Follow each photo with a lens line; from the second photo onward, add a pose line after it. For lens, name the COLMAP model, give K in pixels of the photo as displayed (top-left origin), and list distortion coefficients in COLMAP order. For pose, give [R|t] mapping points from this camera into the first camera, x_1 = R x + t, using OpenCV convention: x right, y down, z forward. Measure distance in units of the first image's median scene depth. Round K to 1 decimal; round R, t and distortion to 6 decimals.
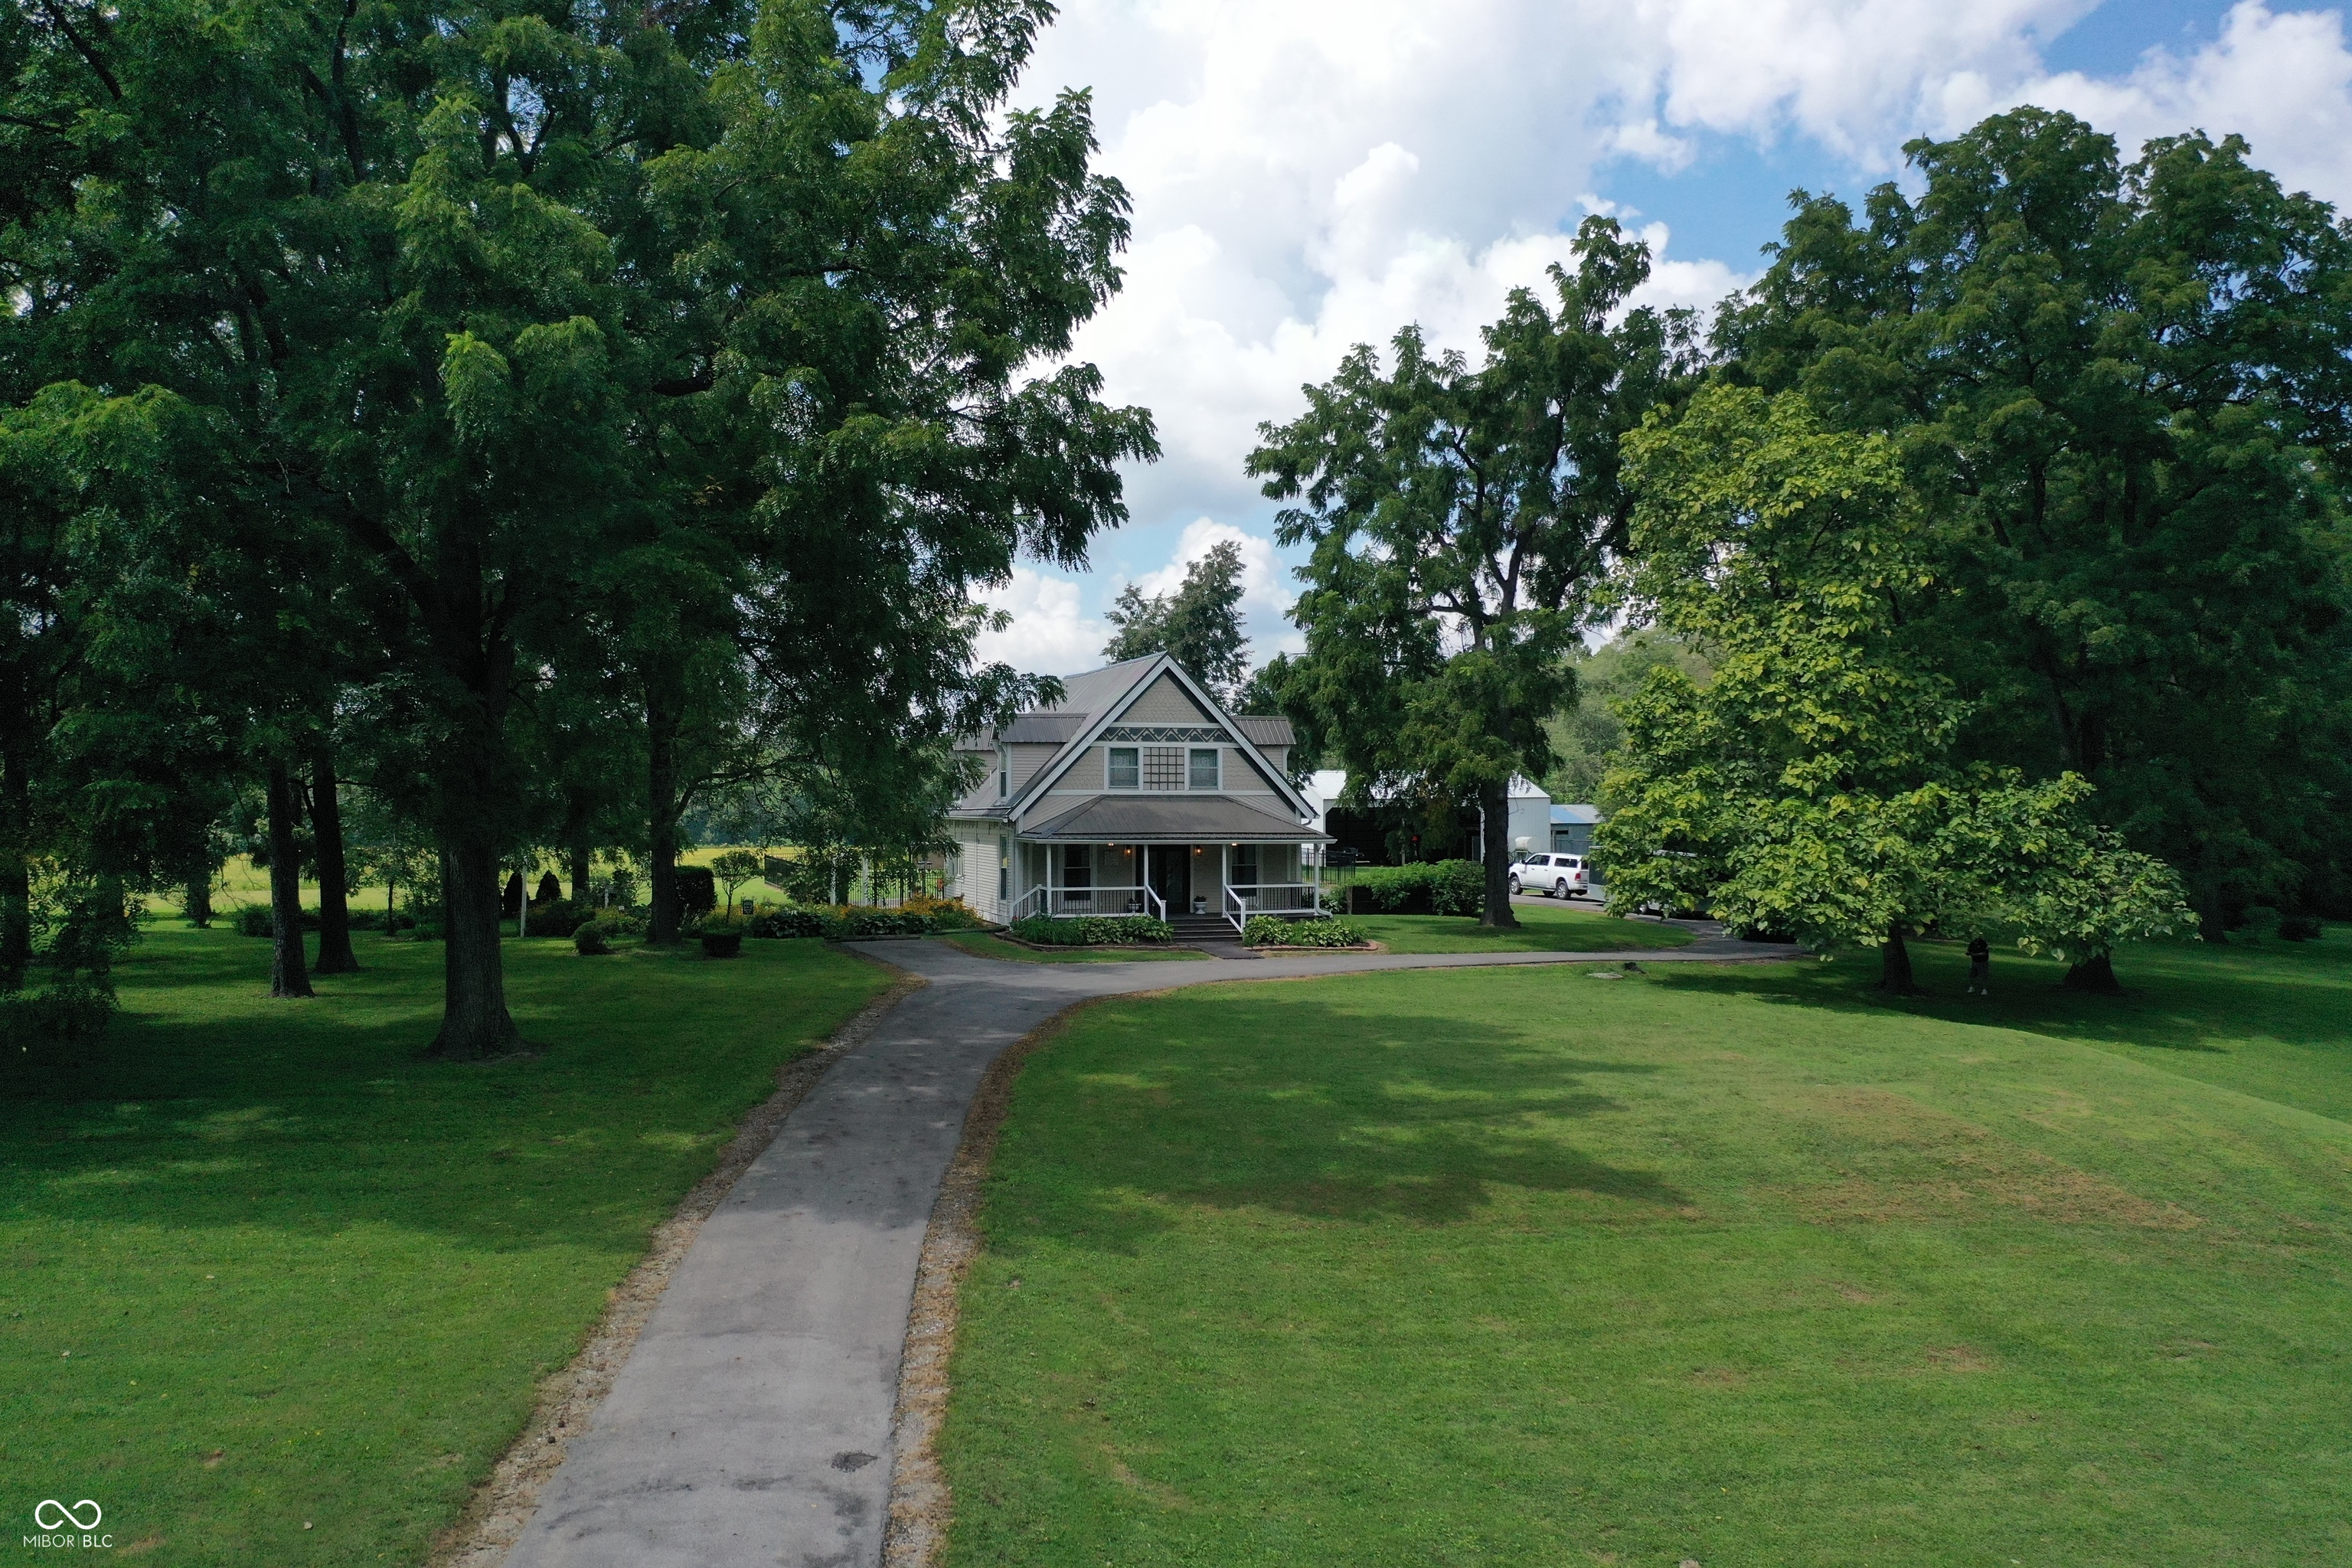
lens RADIAL K [[1864.6, 0, 1174.8], [0, 1864.6, 779.1], [0, 0, 1]] dist [0.005789, -0.000046]
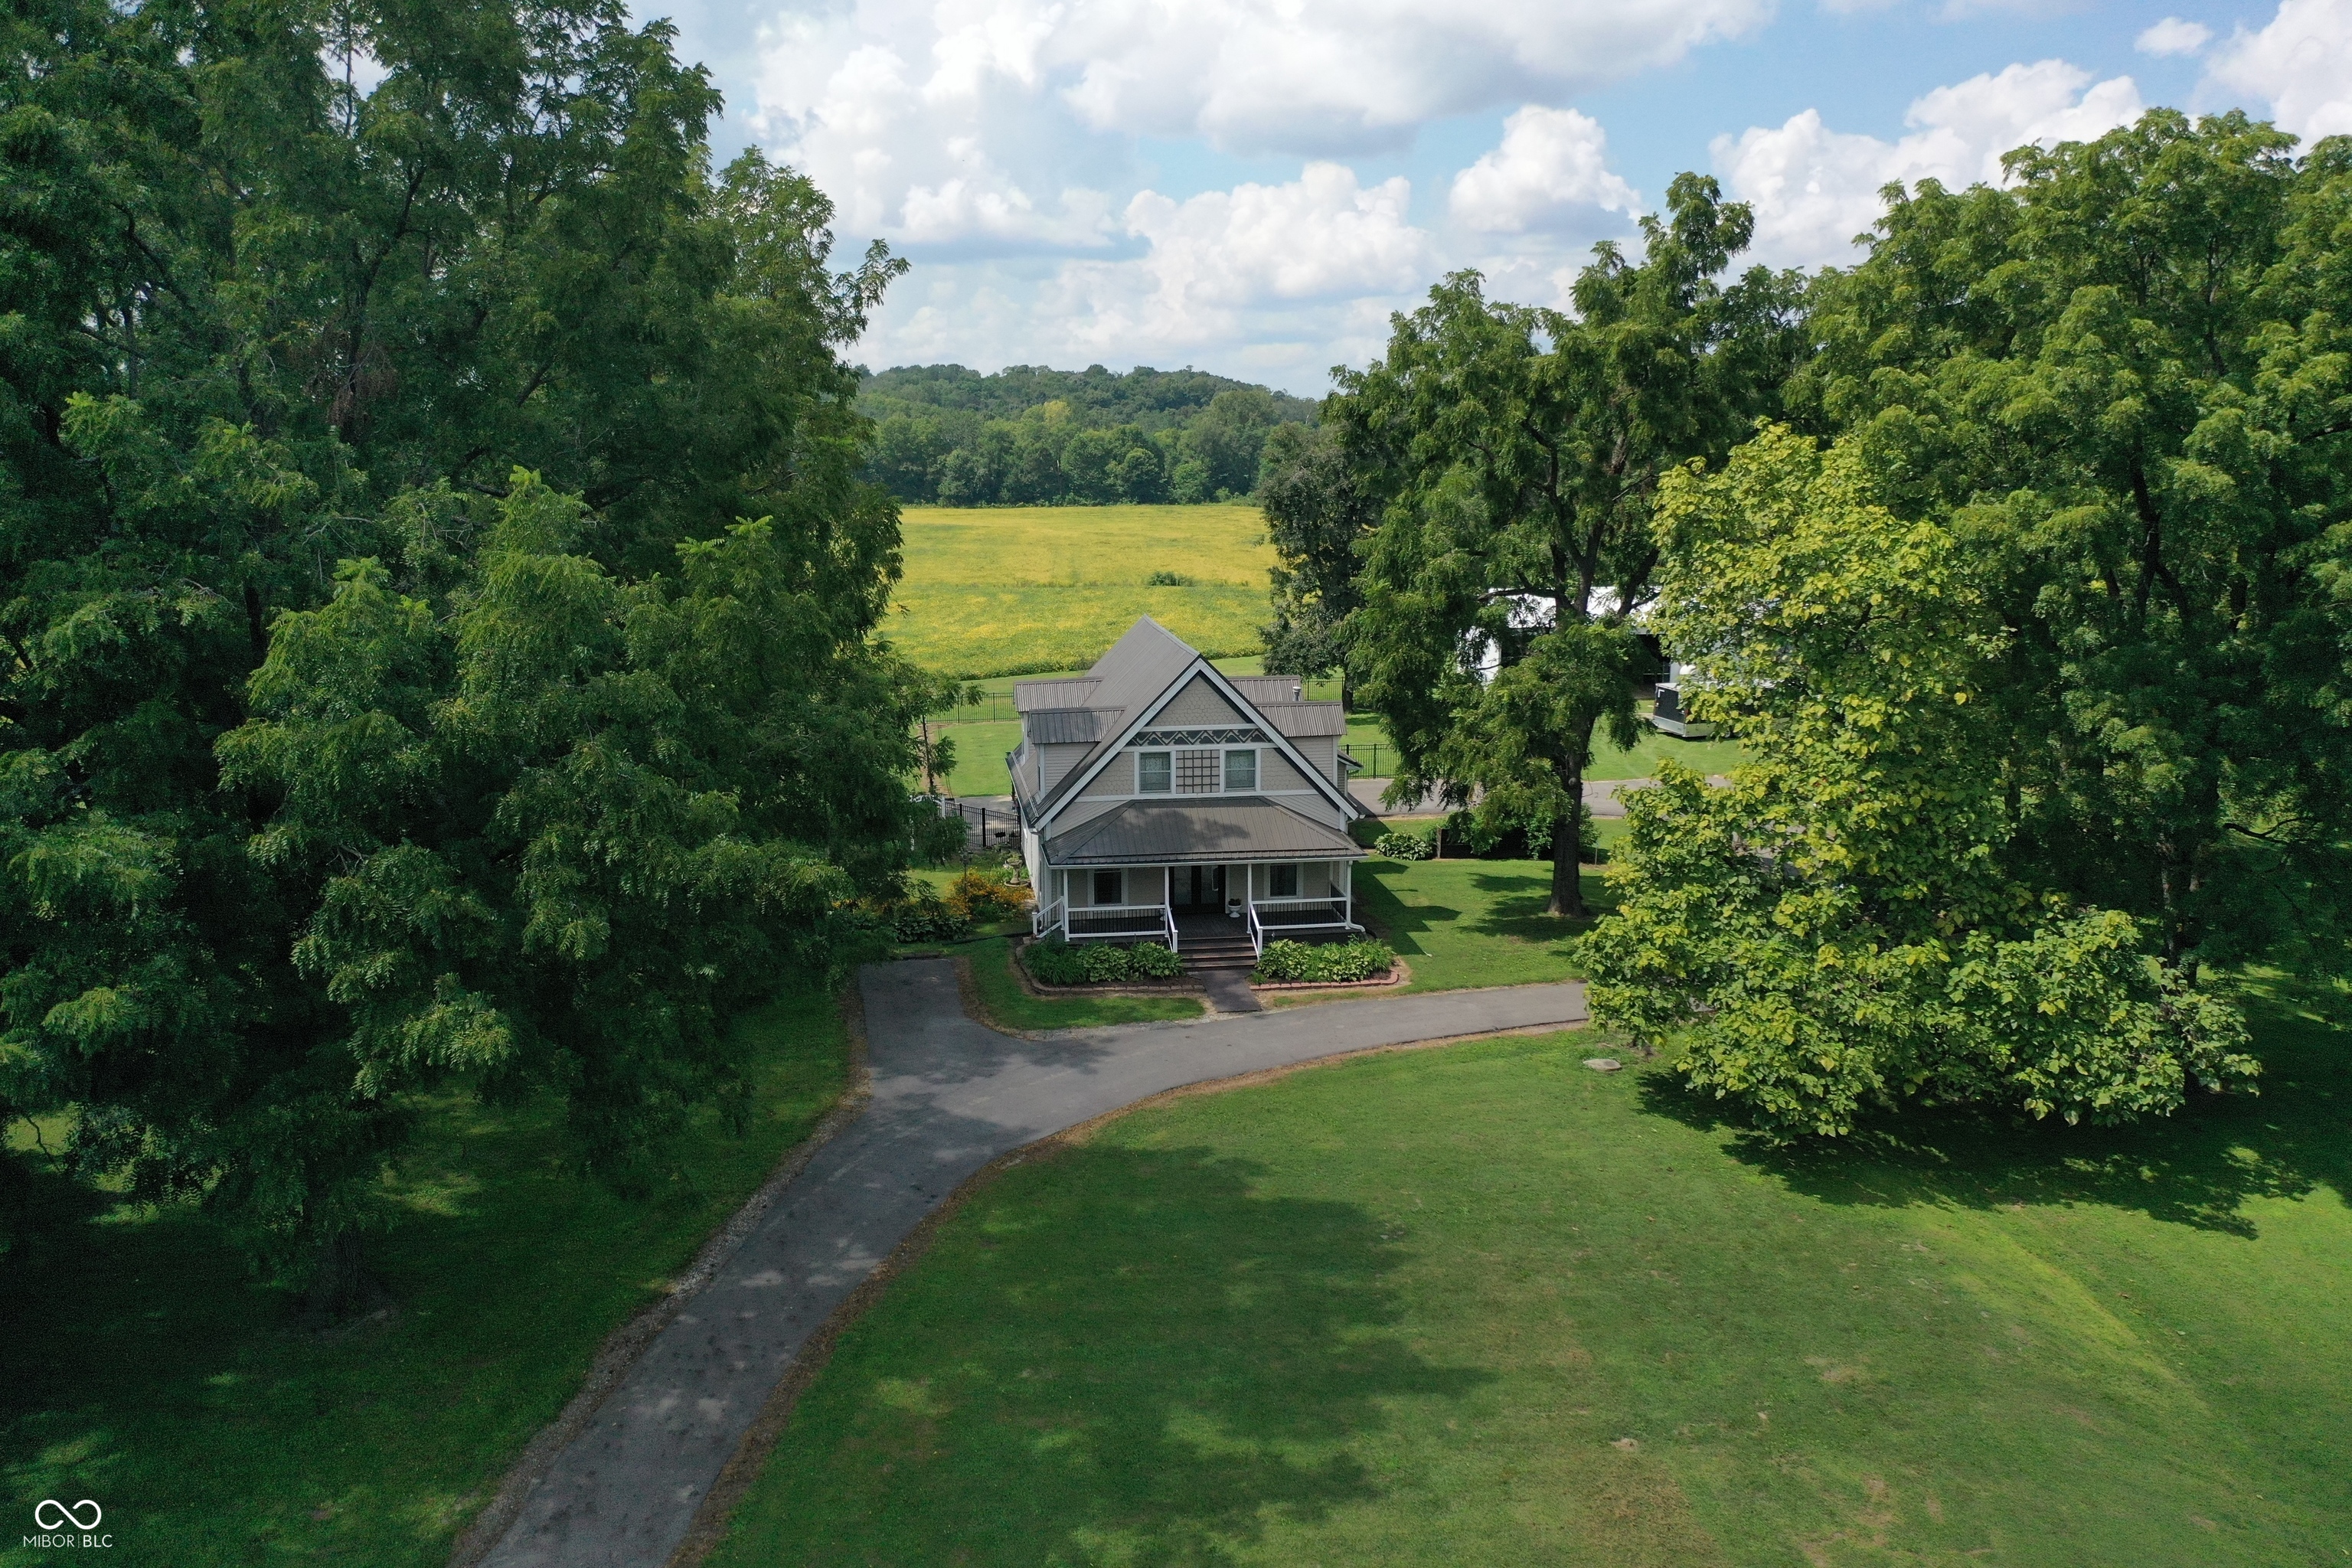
lens RADIAL K [[1864.6, 0, 1174.8], [0, 1864.6, 779.1], [0, 0, 1]] dist [0.005789, -0.000046]
pose [[0.985121, 0.031927, -0.168870, 0.180748], [0.002870, 0.979400, 0.201909, -0.244061], [0.171837, -0.199389, 0.964736, 0.069827]]
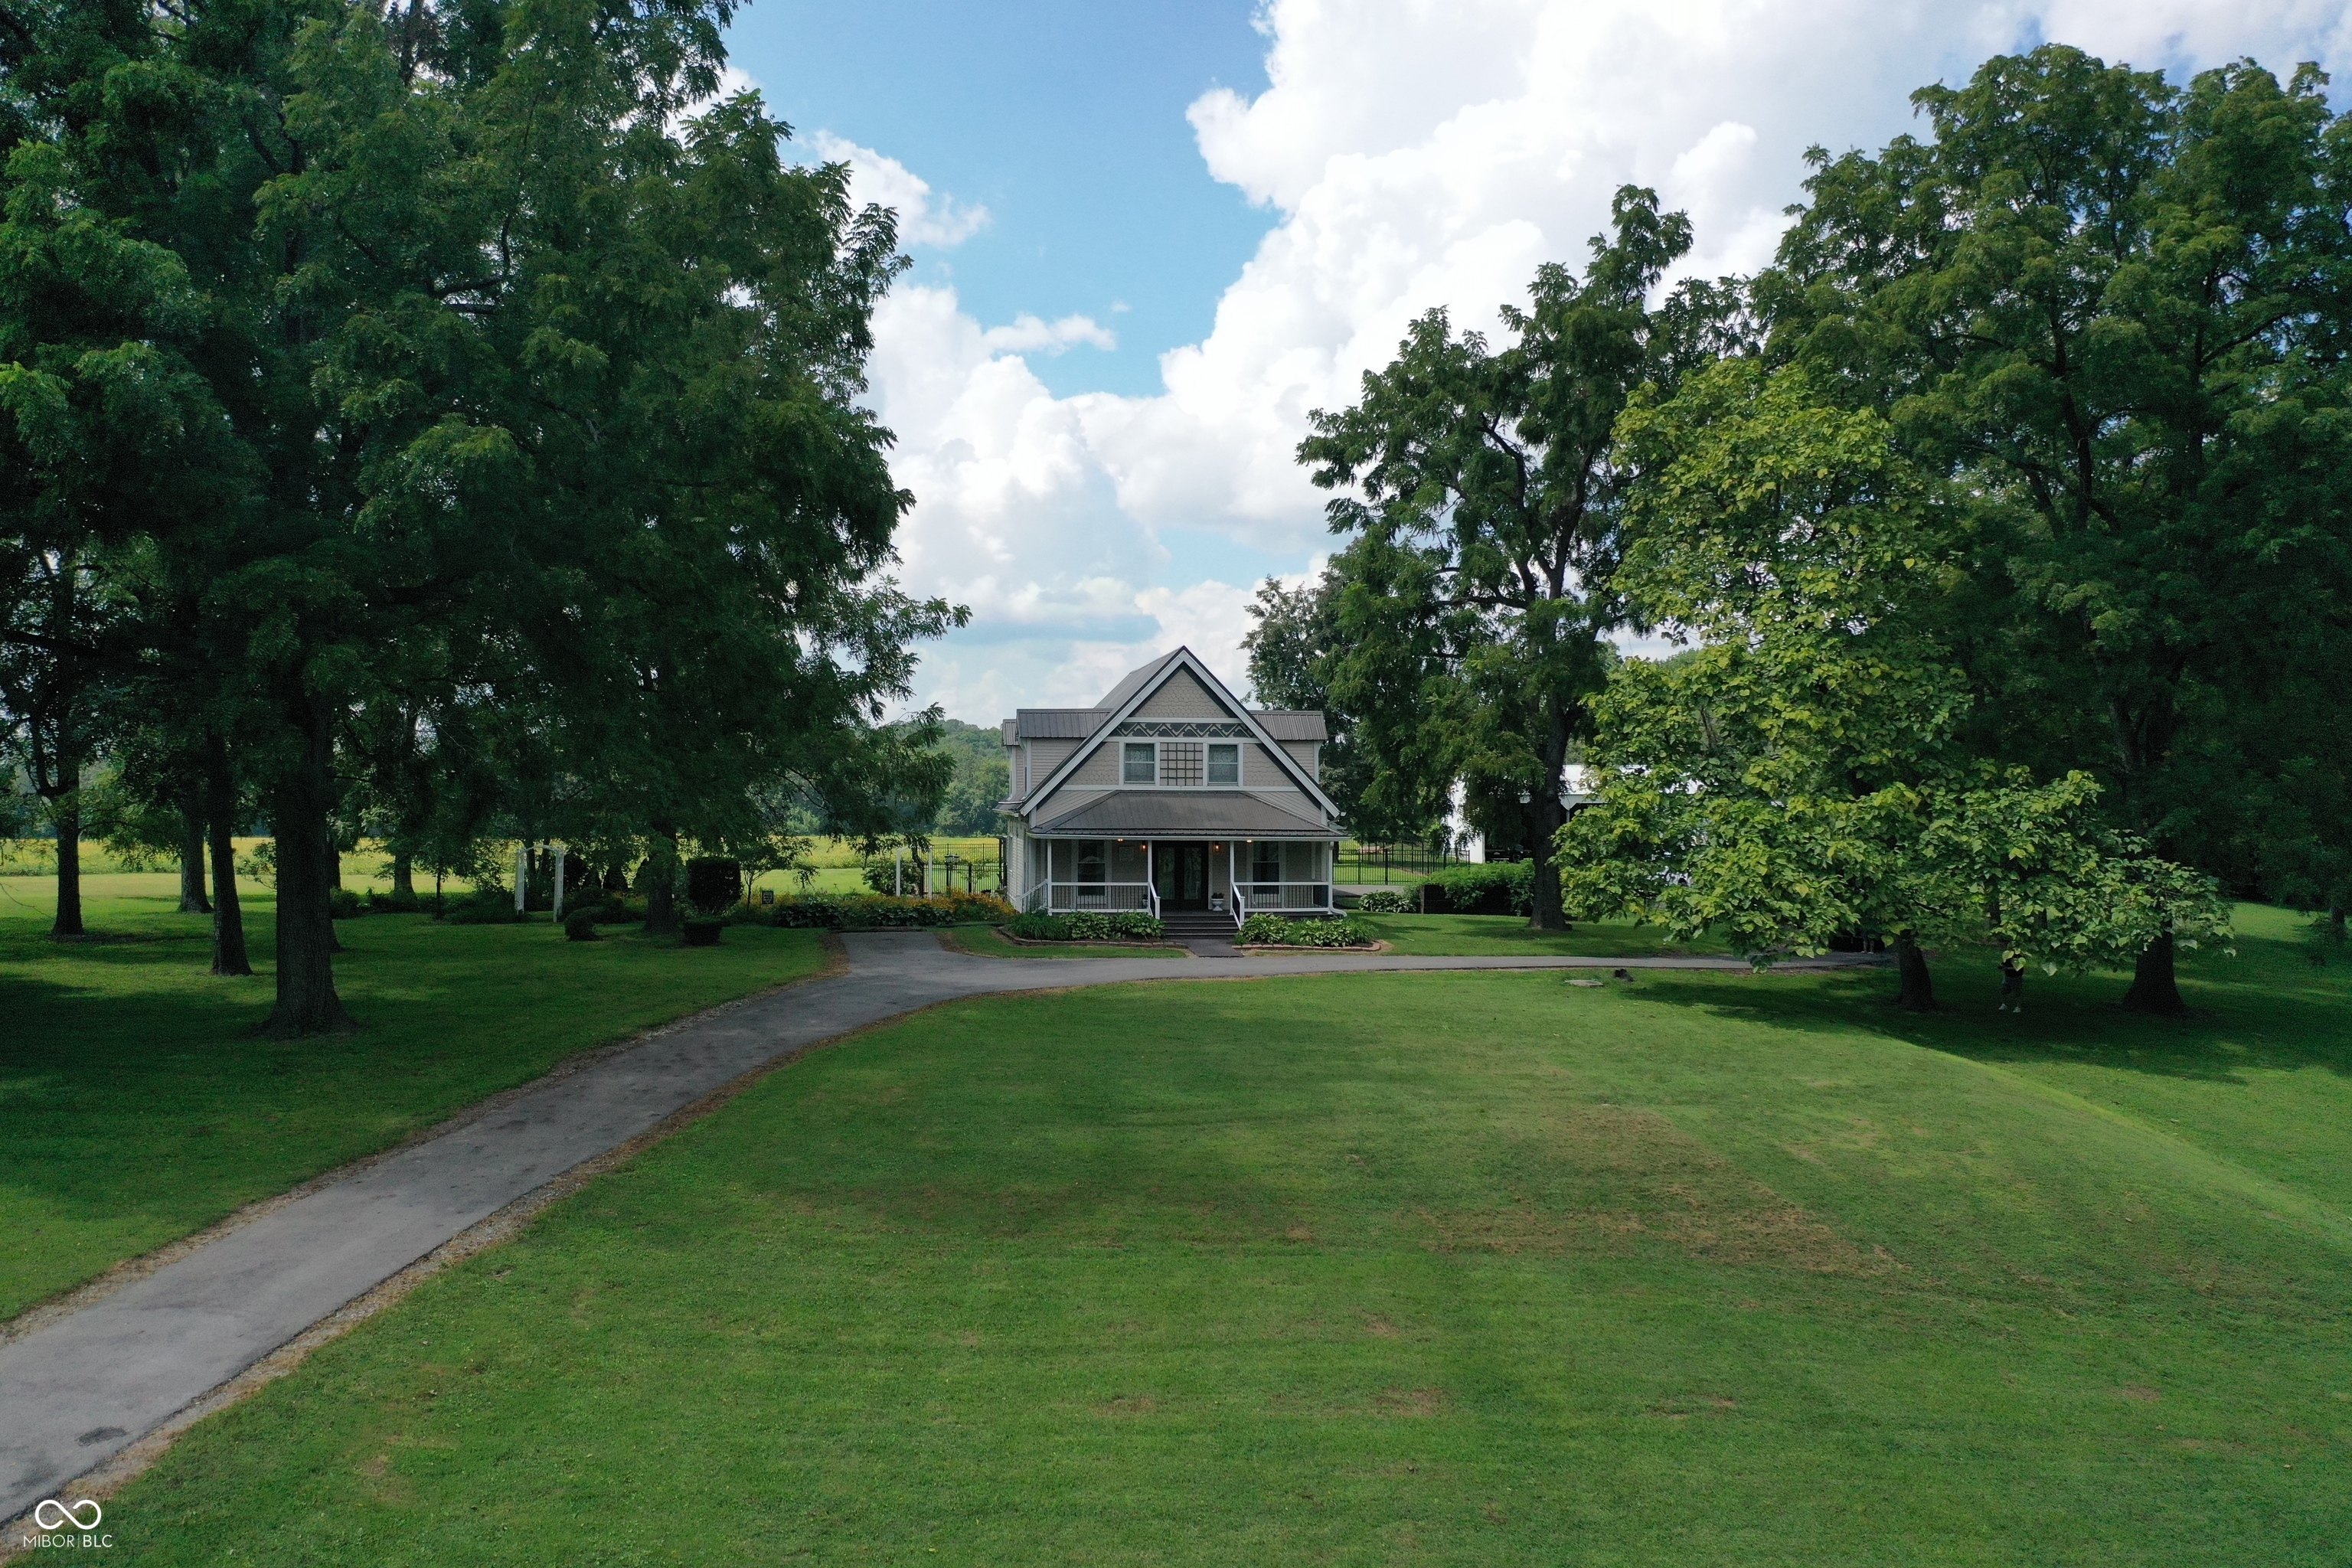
lens RADIAL K [[1864.6, 0, 1174.8], [0, 1864.6, 779.1], [0, 0, 1]] dist [0.005789, -0.000046]
pose [[0.985663, 0.004113, -0.168678, 0.194655], [-0.003394, 0.999984, 0.004553, -0.002582], [0.168694, -0.003915, 0.985661, 0.024375]]
